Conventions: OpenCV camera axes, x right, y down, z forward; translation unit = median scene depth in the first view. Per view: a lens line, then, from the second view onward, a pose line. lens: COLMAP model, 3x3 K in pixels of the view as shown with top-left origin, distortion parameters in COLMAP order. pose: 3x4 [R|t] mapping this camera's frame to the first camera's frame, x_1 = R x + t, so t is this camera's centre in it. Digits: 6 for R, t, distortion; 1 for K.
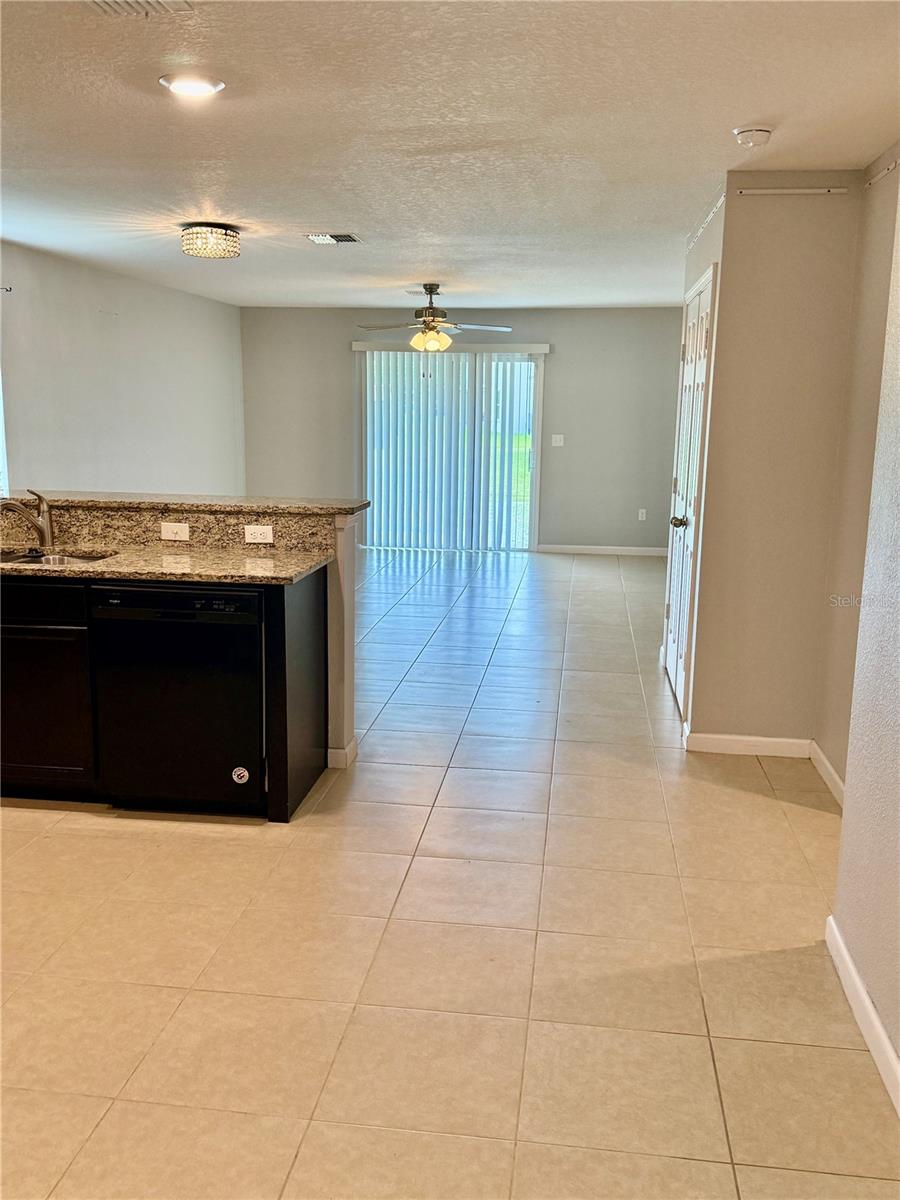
lens RADIAL K [[1080.8, 0, 446.2], [0, 1080.8, 605.4], [0, 0, 1]] dist [0.128627, 0.002718]
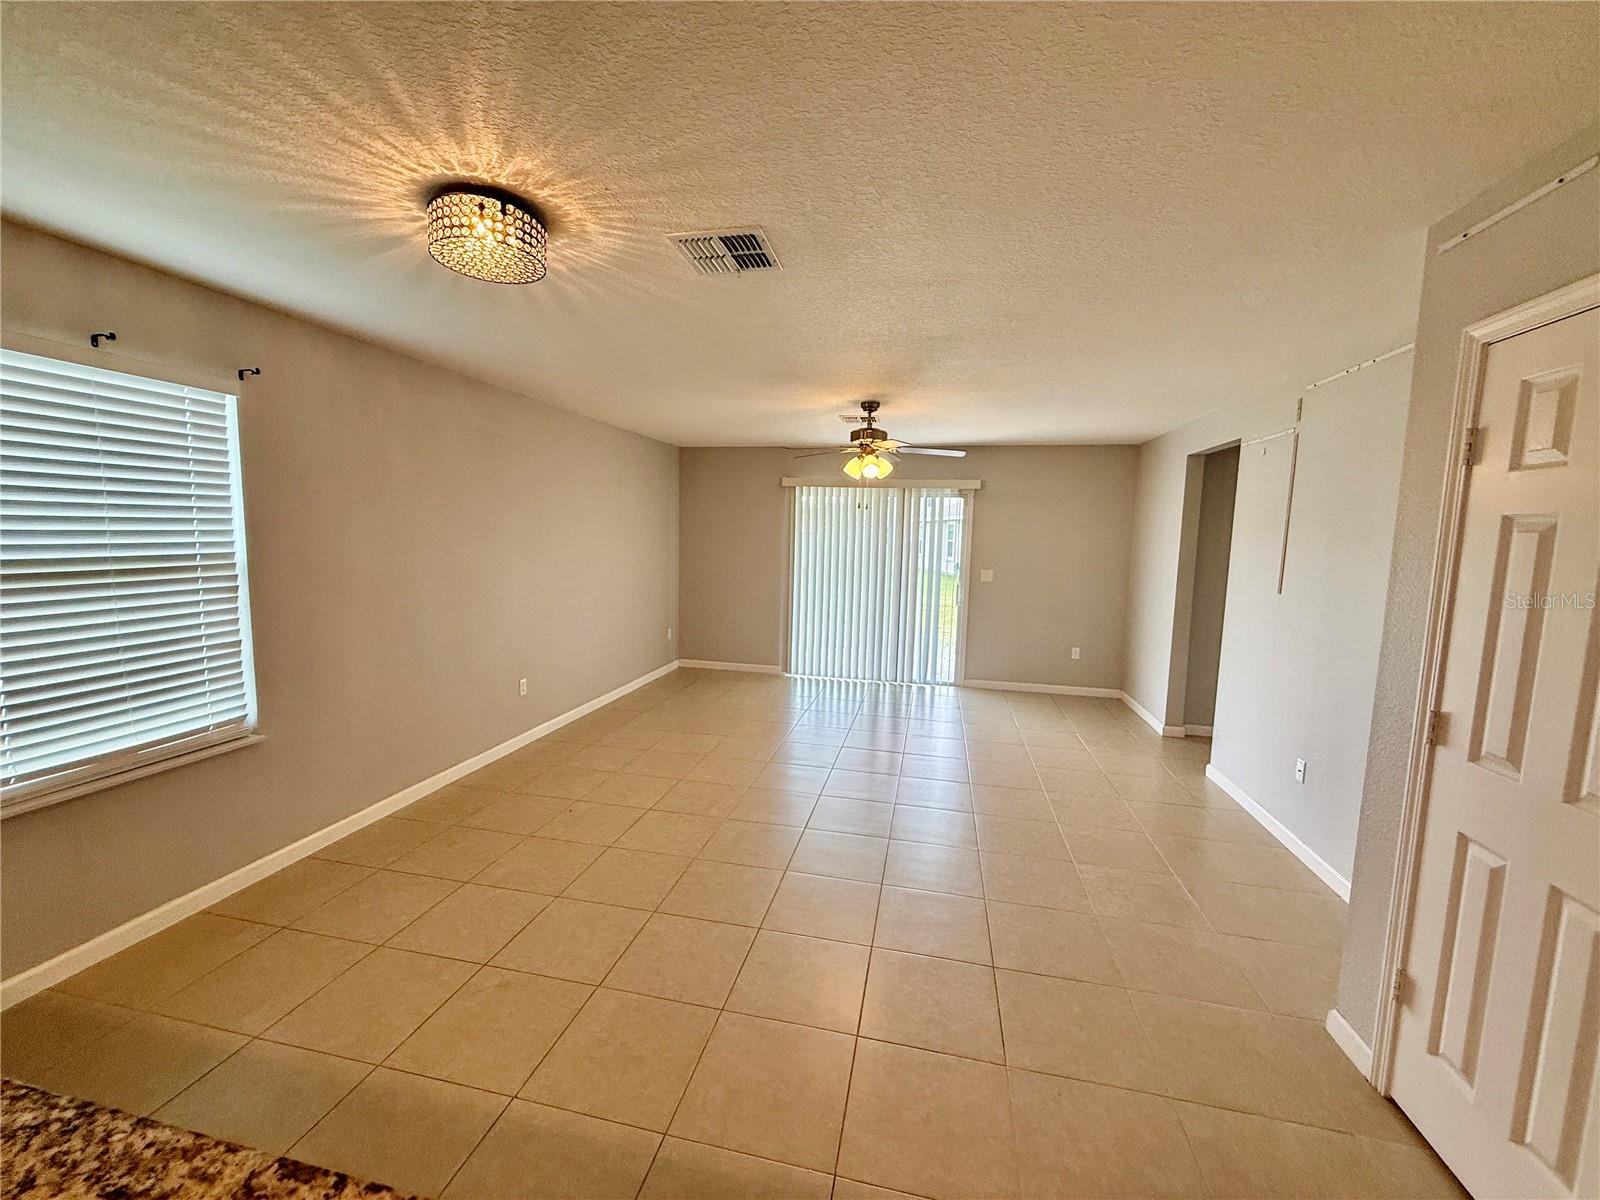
lens RADIAL K [[638.5, 0, 791.9], [0, 638.5, 599.3], [0, 0, 1]] dist [0.001500, -0.000092]
pose [[0.996092, 0.019318, -0.086179, -0.023260], [-0.026239, 0.996456, -0.079918, -0.079766], [0.084330, 0.081867, 0.993069, 0.411852]]
